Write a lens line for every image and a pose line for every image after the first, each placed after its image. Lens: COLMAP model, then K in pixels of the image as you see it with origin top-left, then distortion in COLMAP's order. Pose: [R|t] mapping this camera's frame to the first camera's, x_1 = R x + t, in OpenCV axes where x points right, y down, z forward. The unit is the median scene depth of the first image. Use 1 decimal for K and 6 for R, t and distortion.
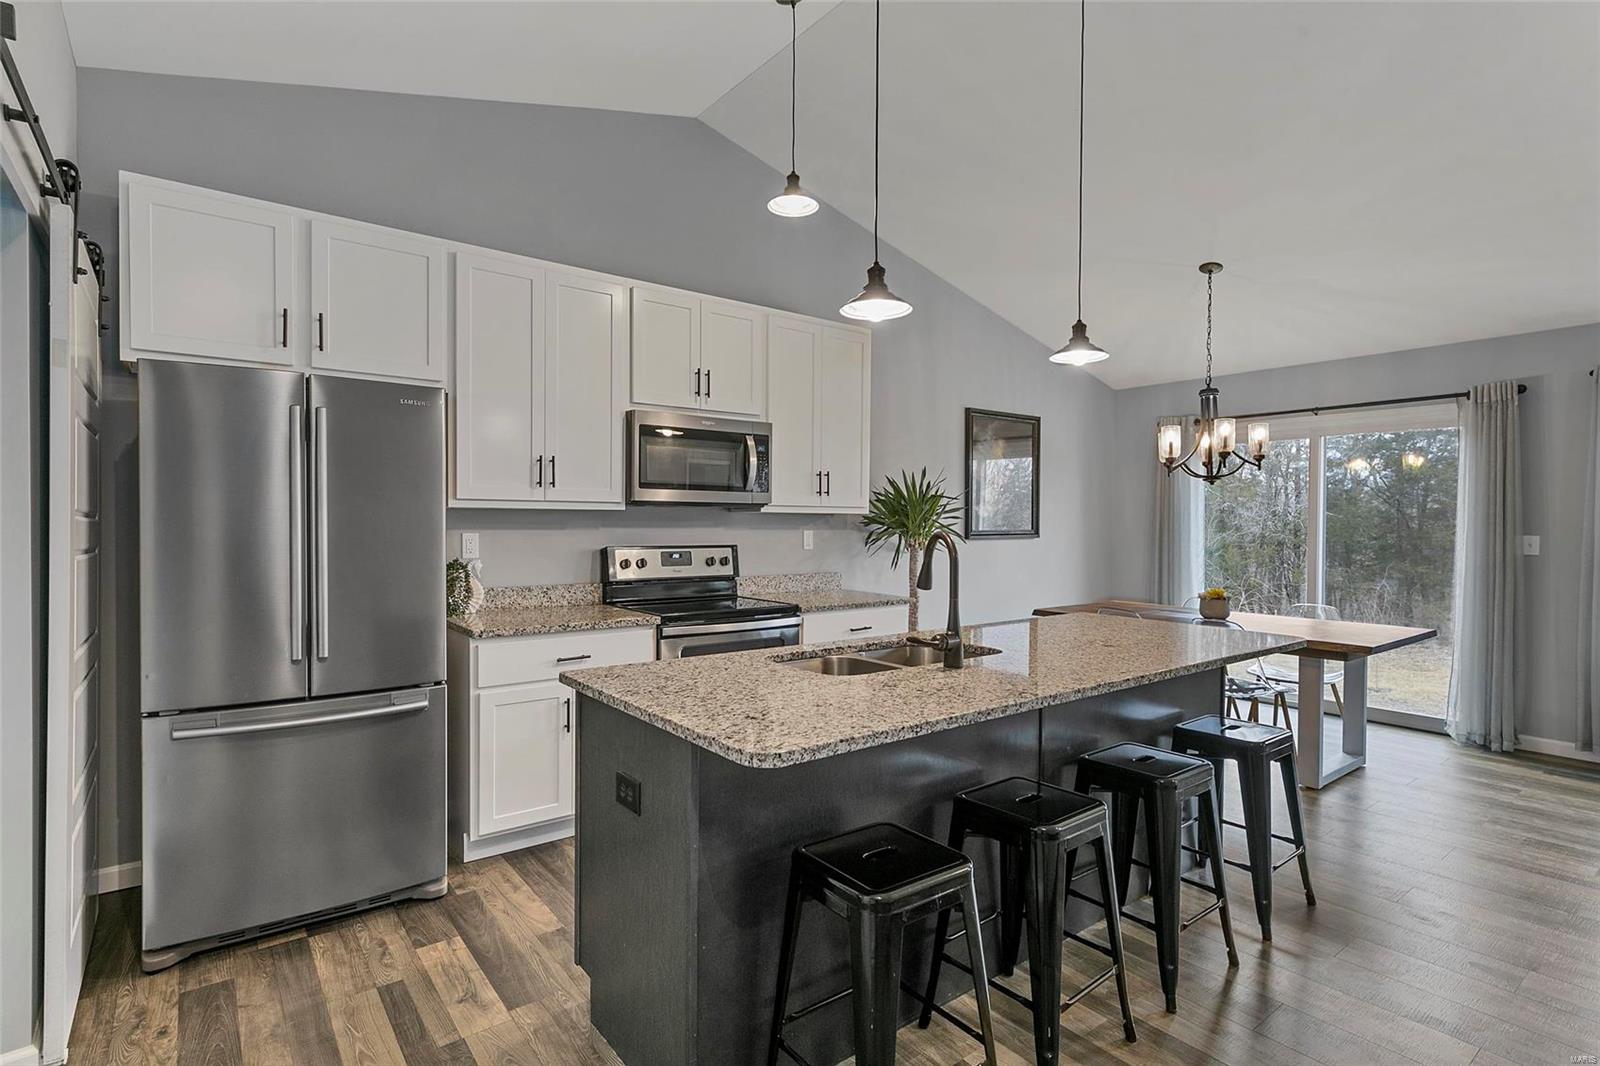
lens RADIAL K [[782.2, 0, 808.2], [0, 782.2, 530.4], [0, 0, 1]] dist [0.000749, -0.000215]
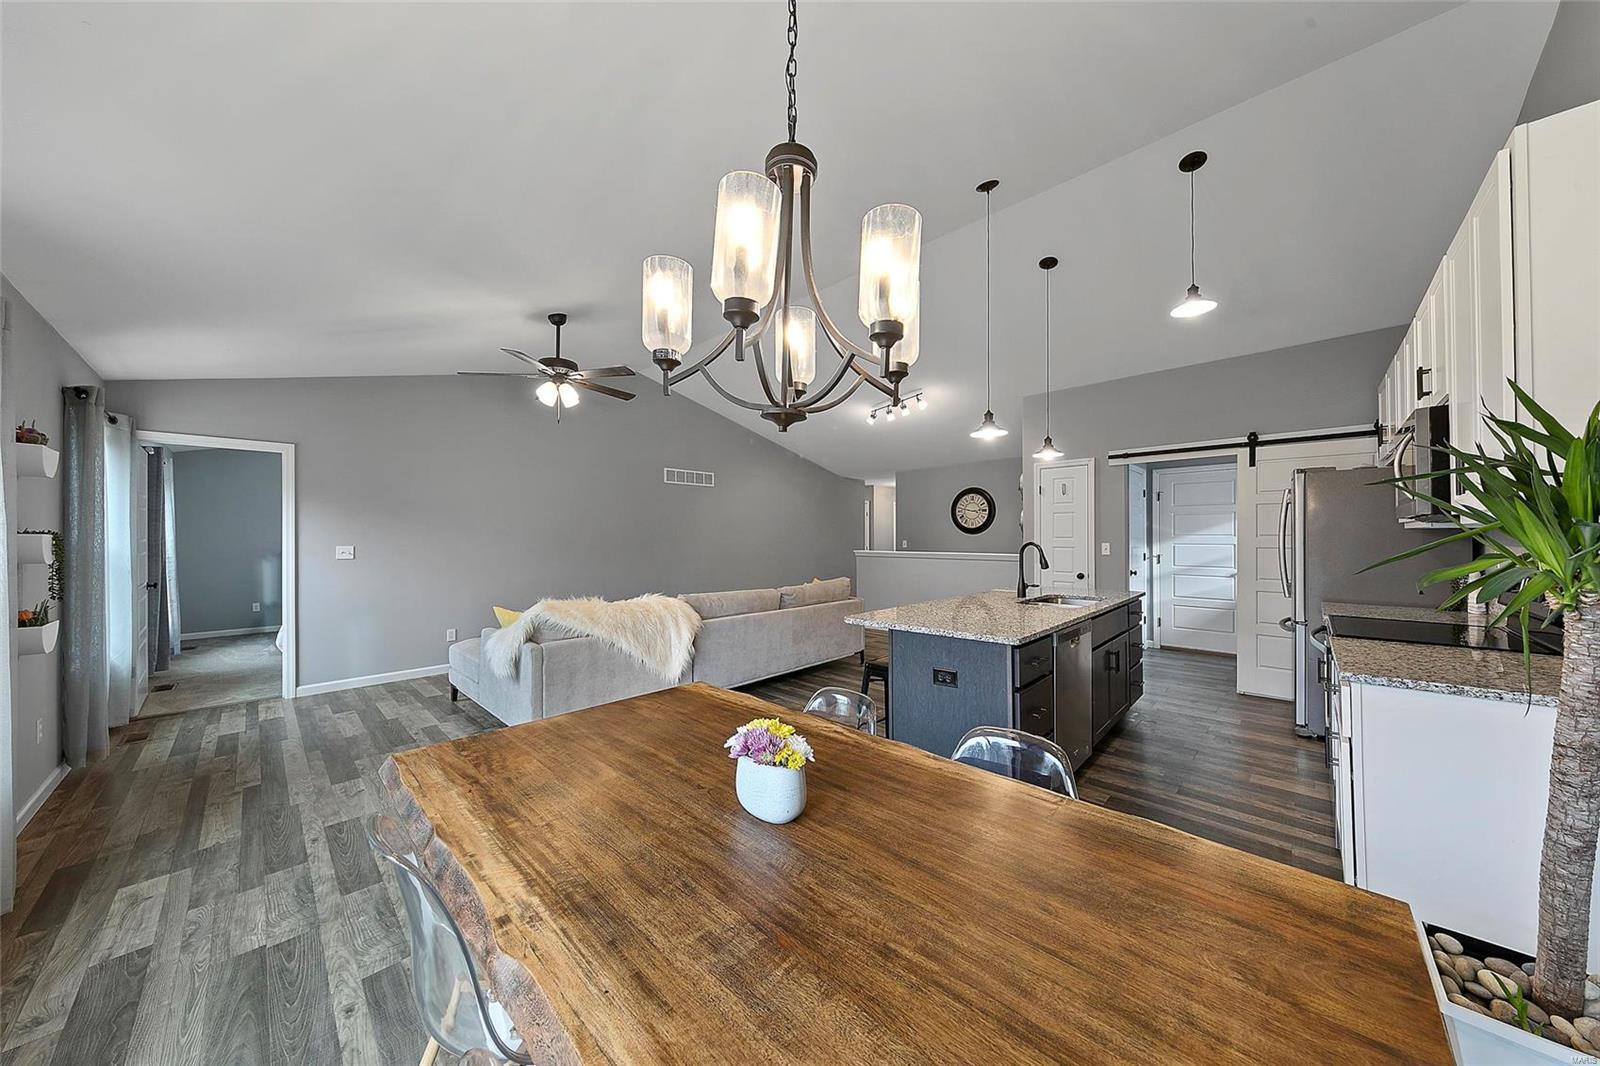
lens RADIAL K [[525.7, 0, 808.1], [0, 525.7, 536.7], [0, 0, 1]] dist [0.005584, -0.000089]
pose [[-0.987820, -0.004438, -0.155540, 0.602317], [-0.005797, 0.999949, 0.008291, -0.013346], [0.155495, 0.009091, -0.987795, 1.381719]]
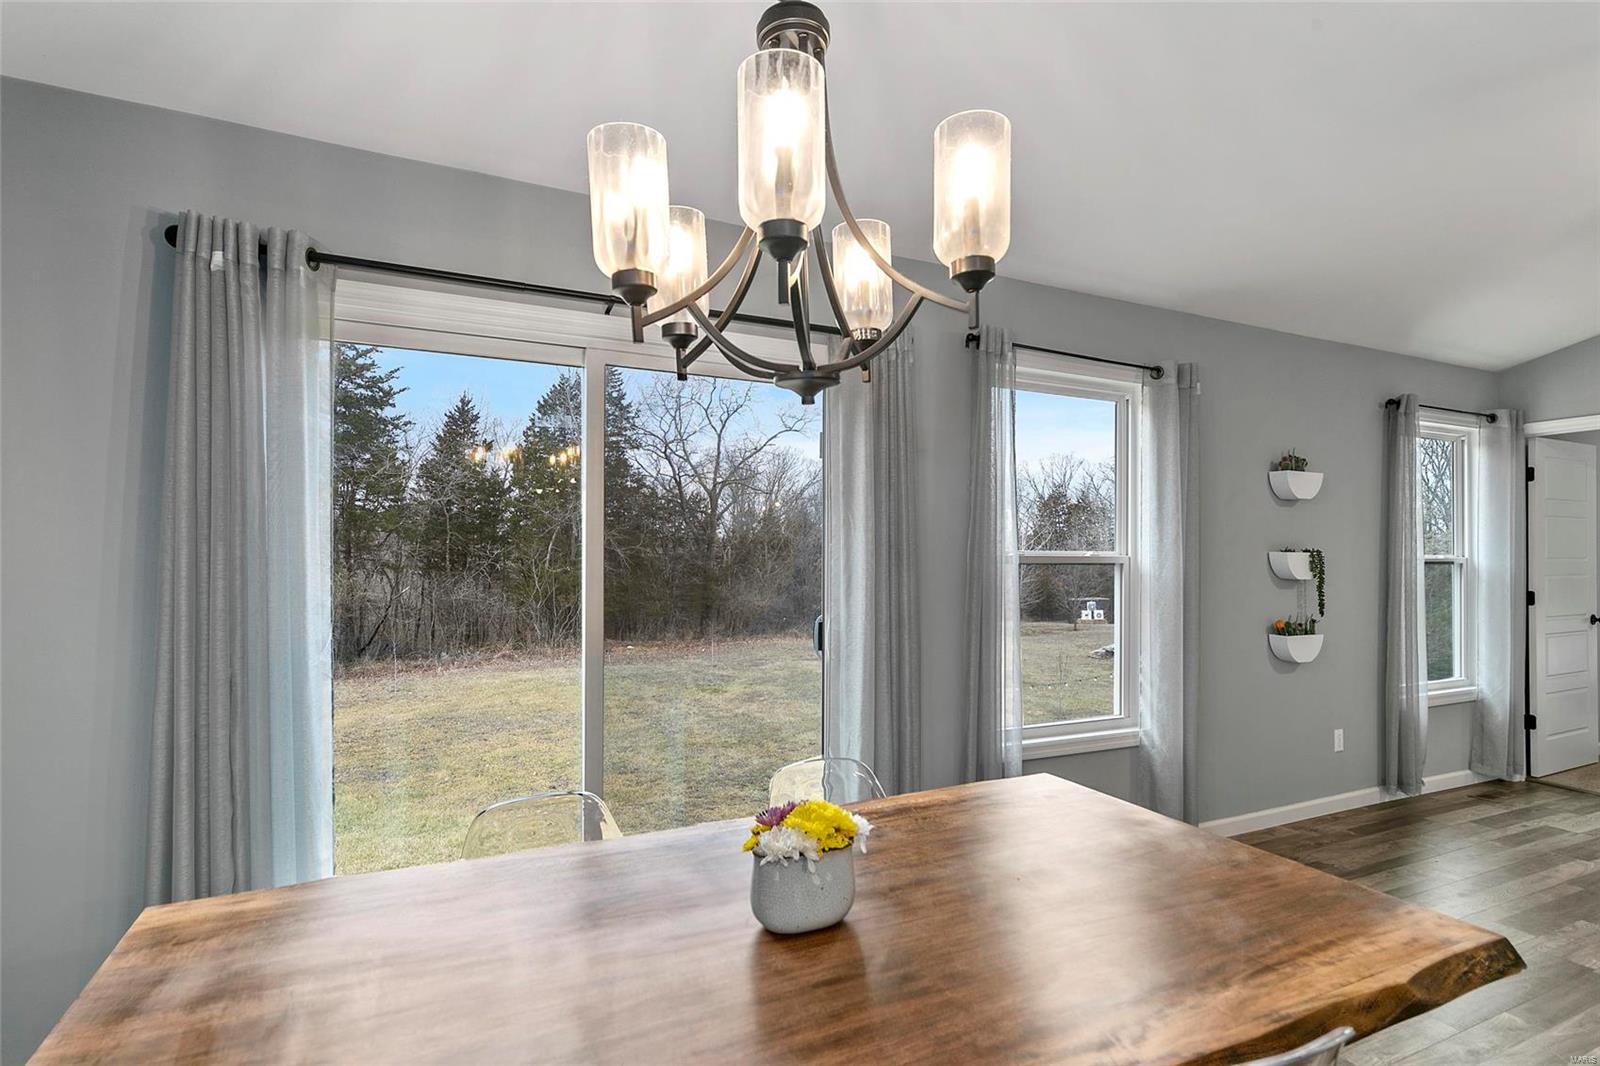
lens RADIAL K [[797.4, 0, 806.1], [0, 797.4, 554.3], [0, 0, 1]] dist [0.000141, 0.000014]
pose [[0.214316, -0.002100, 0.976762, 0.298222], [0.007761, 0.999970, 0.000447, -0.010989], [-0.976734, 0.007485, 0.214326, 1.063825]]
